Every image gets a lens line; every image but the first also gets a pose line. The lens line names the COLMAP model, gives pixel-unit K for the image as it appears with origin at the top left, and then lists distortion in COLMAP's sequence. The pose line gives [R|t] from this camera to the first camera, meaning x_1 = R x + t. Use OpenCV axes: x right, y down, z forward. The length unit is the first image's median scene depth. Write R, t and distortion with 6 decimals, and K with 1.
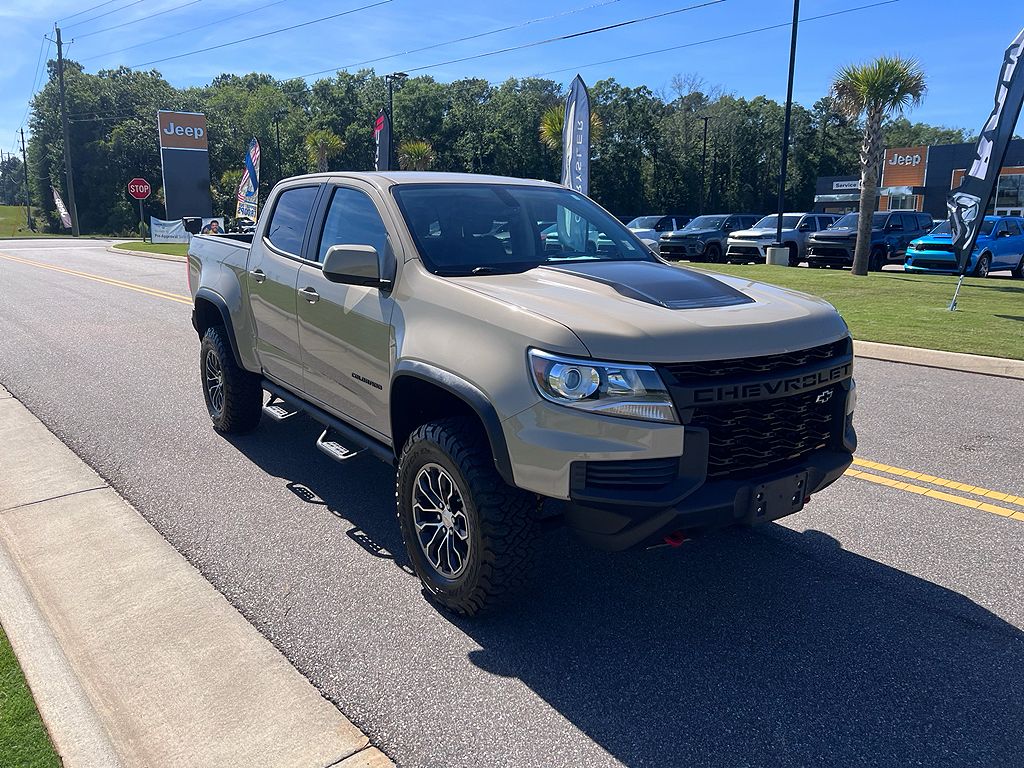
lens RADIAL K [[777.2, 0, 504.6], [0, 777.2, 378.2], [0, 0, 1]] dist [0.047912, -0.062468]
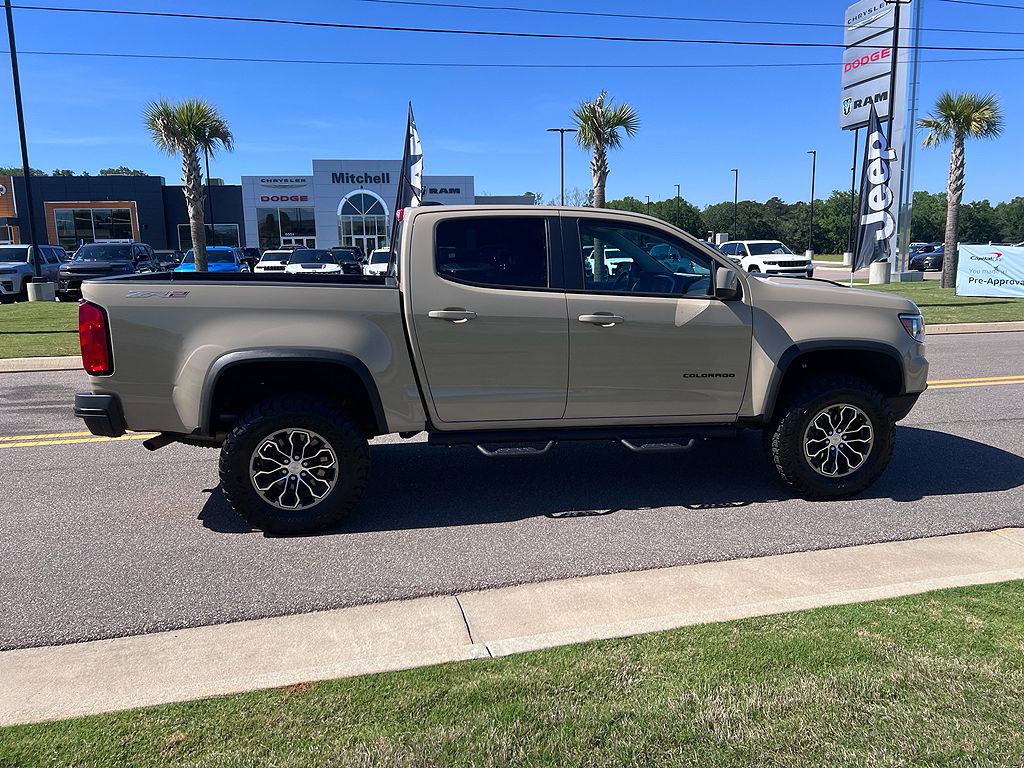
lens RADIAL K [[777.2, 0, 517.1], [0, 777.2, 368.2], [0, 0, 1]] dist [0.047912, -0.062468]
pose [[0.427943, -0.148335, 0.891550, -1.092964], [0.193688, 0.978574, 0.069845, -0.119532], [-0.882808, 0.142793, 0.447504, 0.546185]]
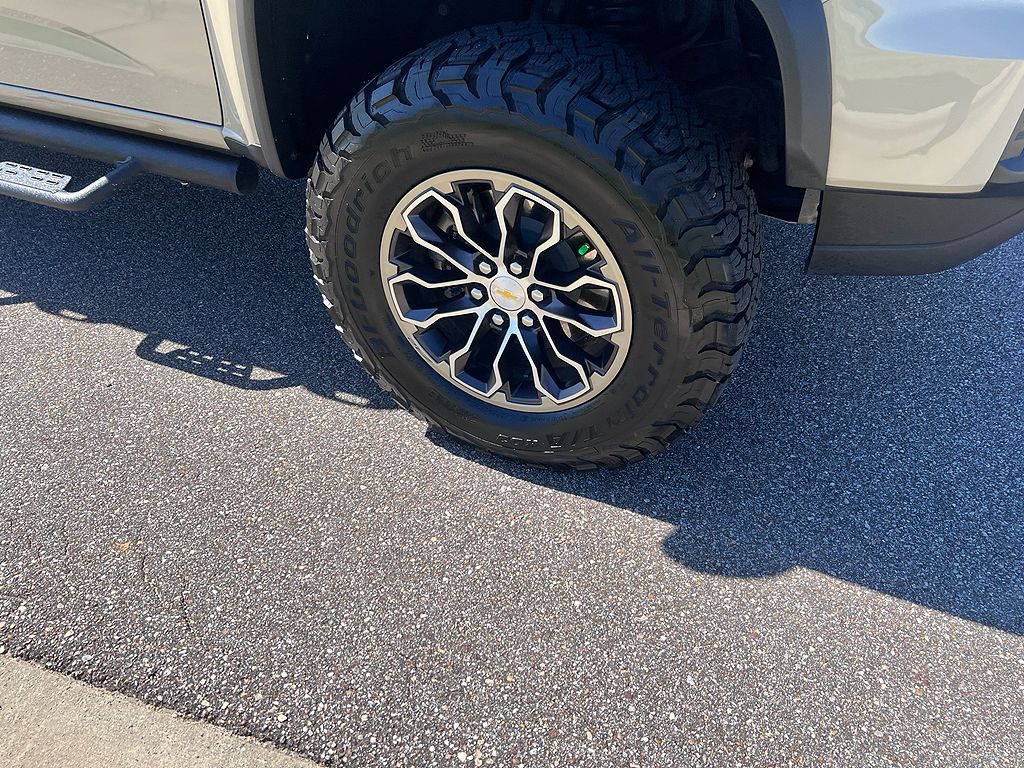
lens RADIAL K [[777.2, 0, 517.6], [0, 777.2, 387.4], [0, 0, 1]] dist [0.047912, -0.062468]
pose [[0.850319, -0.332093, 0.408254, -0.168739], [0.111493, 0.871824, 0.476962, 0.014529], [-0.514321, -0.360052, 0.778355, 0.417579]]
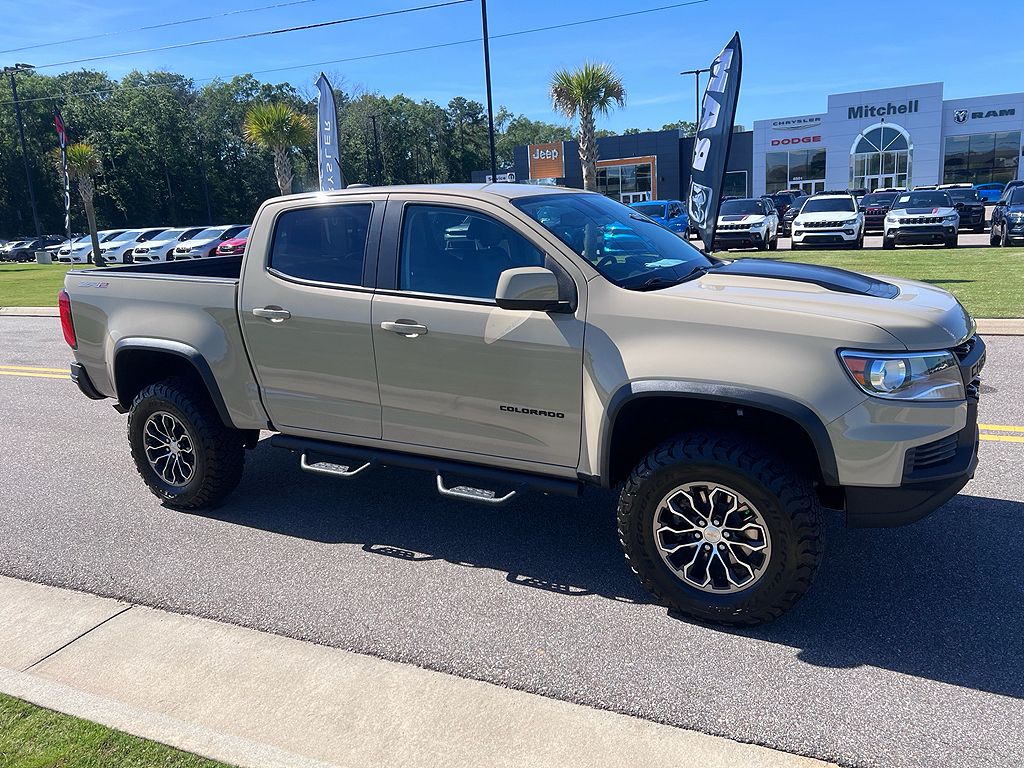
lens RADIAL K [[777.2, 0, 518.3], [0, 777.2, 370.6], [0, 0, 1]] dist [0.047912, -0.062468]
pose [[0.897429, -0.138318, 0.418915, -0.439290], [0.140713, 0.989726, 0.025344, -0.054713], [-0.418116, 0.036202, 0.907672, 0.128181]]
